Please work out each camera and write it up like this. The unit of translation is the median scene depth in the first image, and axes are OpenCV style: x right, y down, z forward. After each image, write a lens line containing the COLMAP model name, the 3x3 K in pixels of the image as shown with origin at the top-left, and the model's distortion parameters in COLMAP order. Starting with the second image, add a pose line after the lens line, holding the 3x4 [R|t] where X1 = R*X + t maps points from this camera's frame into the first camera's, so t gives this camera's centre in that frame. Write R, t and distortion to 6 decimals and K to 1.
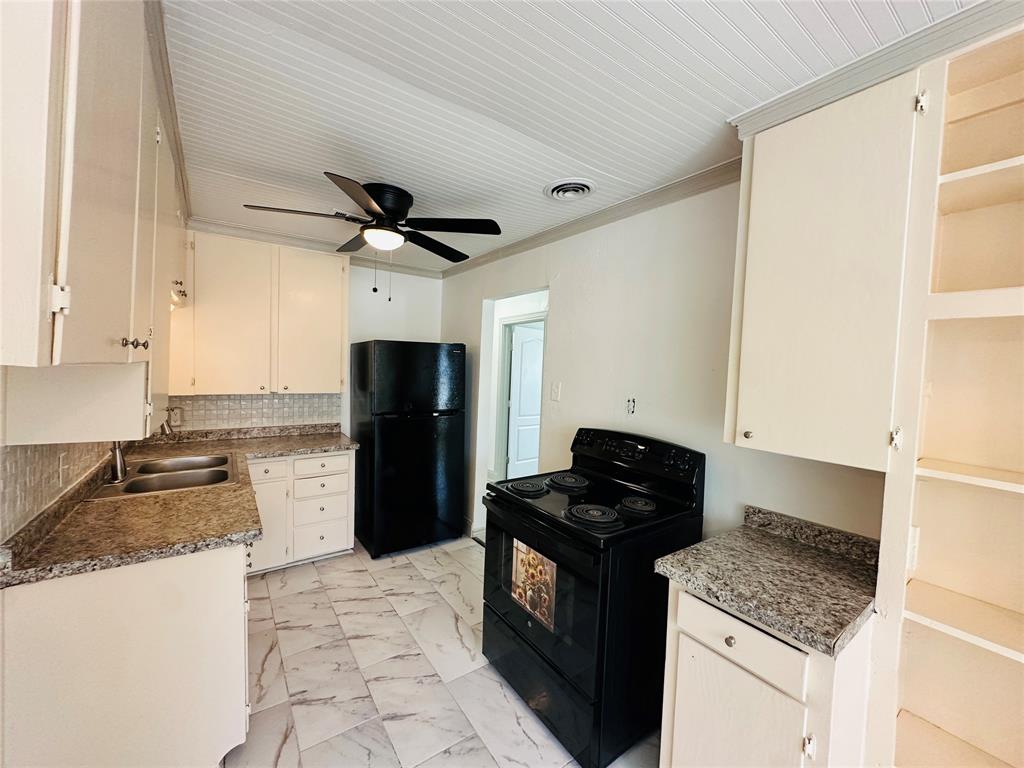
lens RADIAL K [[408.9, 0, 513.6], [0, 408.9, 384.7], [0, 0, 1]] dist [-0.003175, 0.000143]
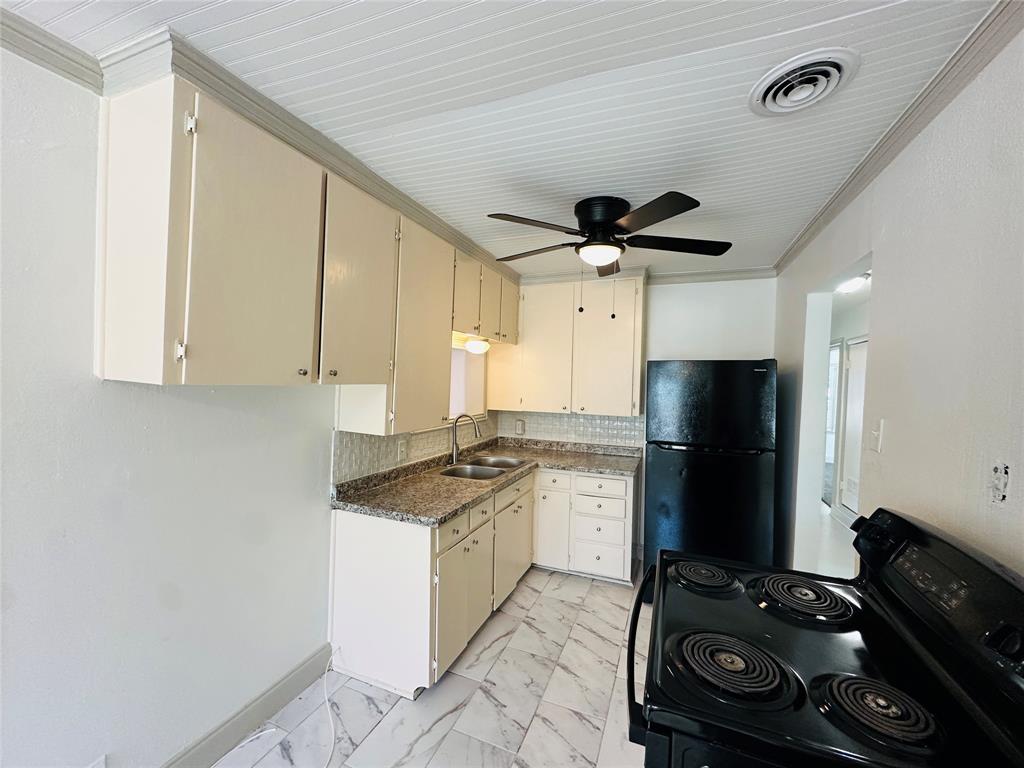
lens RADIAL K [[408.9, 0, 513.6], [0, 408.9, 384.7], [0, 0, 1]] dist [-0.003175, 0.000143]
pose [[0.539113, -0.007617, -0.842199, 0.298984], [-0.043992, 0.998339, -0.037190, -0.009129], [0.841084, 0.057100, 0.537883, 0.272949]]
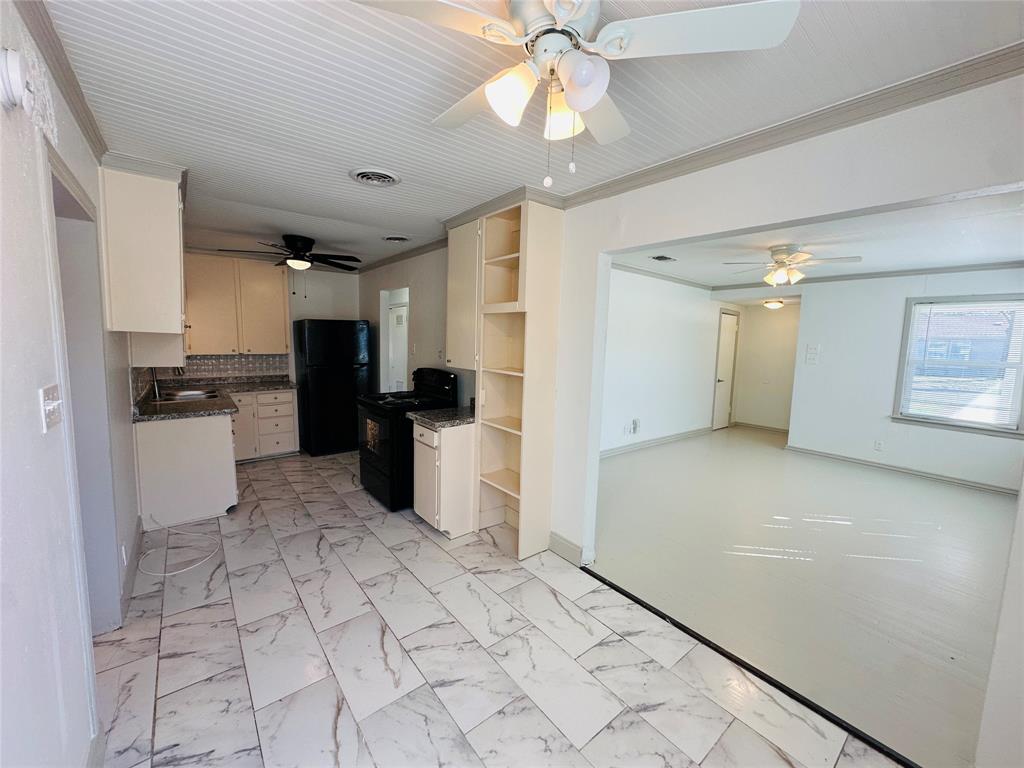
lens RADIAL K [[406.9, 0, 513.2], [0, 406.9, 383.4], [0, 0, 1]] dist [-0.002773, 0.000026]
pose [[0.998389, -0.021564, 0.052476, 0.415697], [0.017854, 0.997375, 0.070169, 0.047275], [-0.053852, -0.069119, 0.996154, -0.693577]]
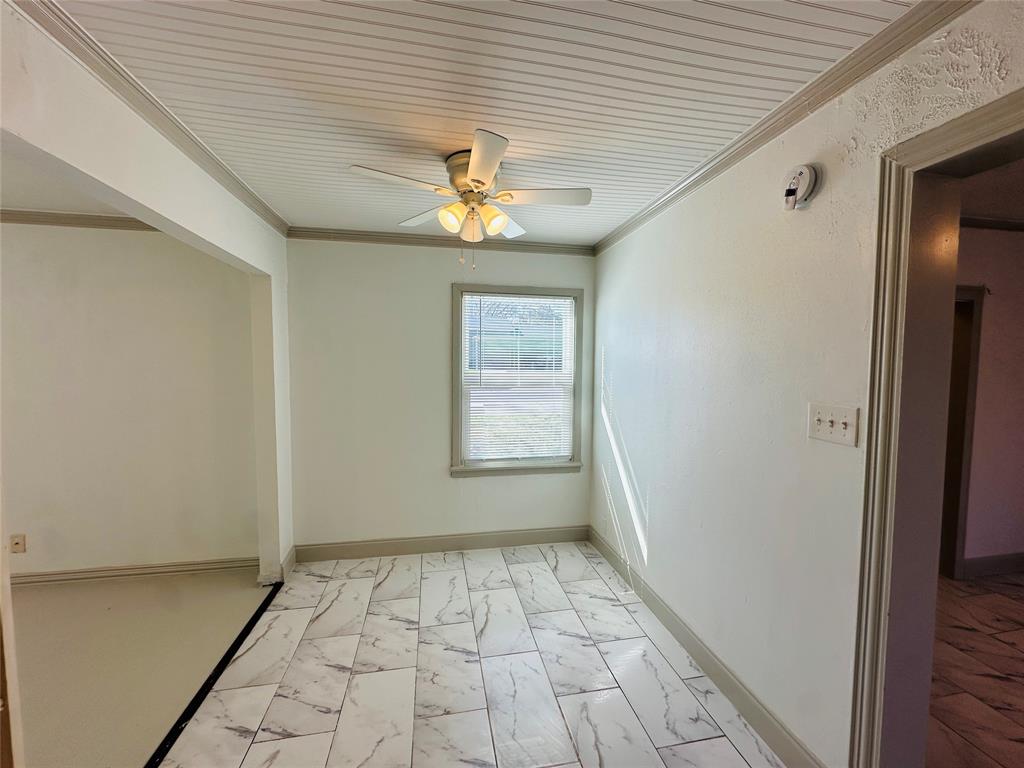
lens RADIAL K [[406.9, 0, 513.2], [0, 406.9, 383.4], [0, 0, 1]] dist [-0.002773, 0.000026]
pose [[-0.908052, -0.065599, 0.413689, 0.105135], [-0.023860, 0.994157, 0.105272, 0.004972], [-0.418177, 0.085721, -0.904312, 0.338811]]
